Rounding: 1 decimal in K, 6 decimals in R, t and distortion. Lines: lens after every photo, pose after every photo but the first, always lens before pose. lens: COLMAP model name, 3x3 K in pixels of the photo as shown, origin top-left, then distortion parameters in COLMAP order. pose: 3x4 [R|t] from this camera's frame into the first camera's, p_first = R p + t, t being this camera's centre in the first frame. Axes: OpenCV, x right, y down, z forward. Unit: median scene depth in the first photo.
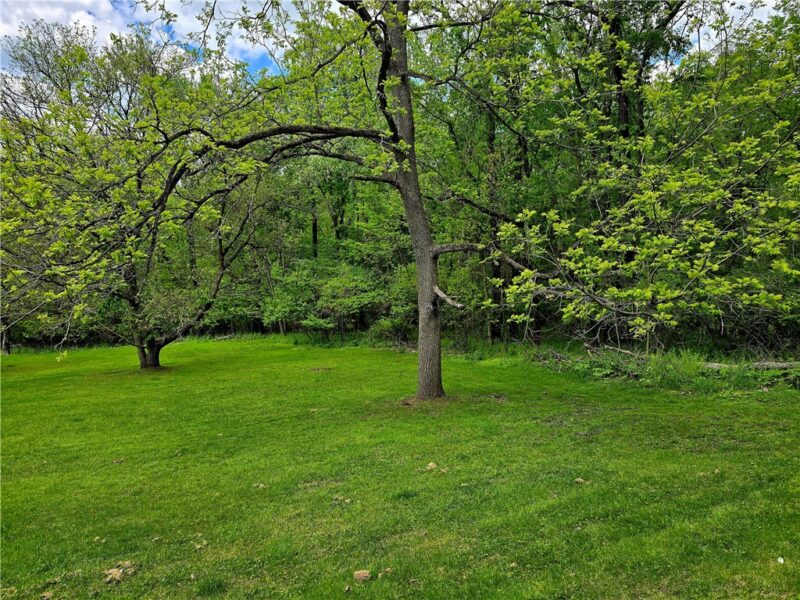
lens RADIAL K [[536.7, 0, 398.7], [0, 536.7, 296.0], [0, 0, 1]] dist [0.076905, -0.070595]
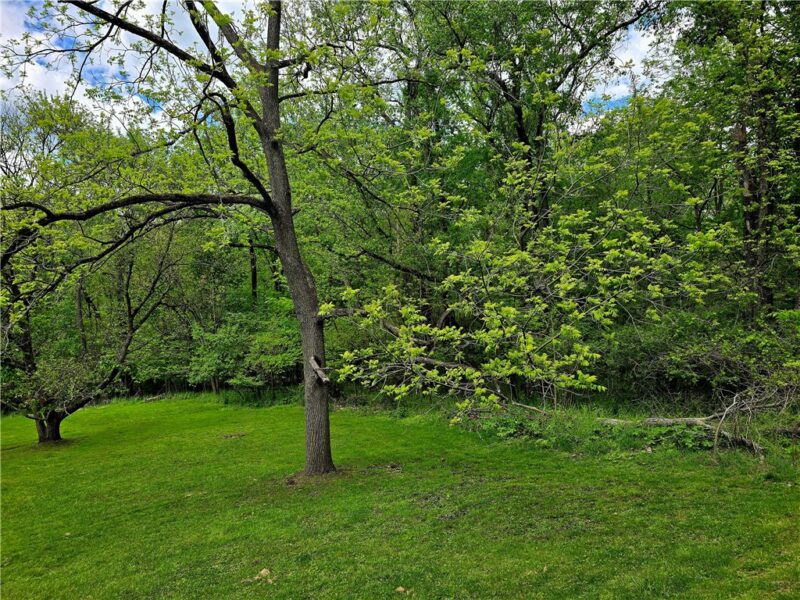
lens RADIAL K [[536.7, 0, 398.7], [0, 536.7, 296.0], [0, 0, 1]] dist [0.076905, -0.070595]
pose [[0.996578, -0.026906, 0.078151, 0.165285], [0.033292, 0.996108, -0.081606, -0.045683], [-0.075651, 0.083928, 0.993596, 0.033563]]
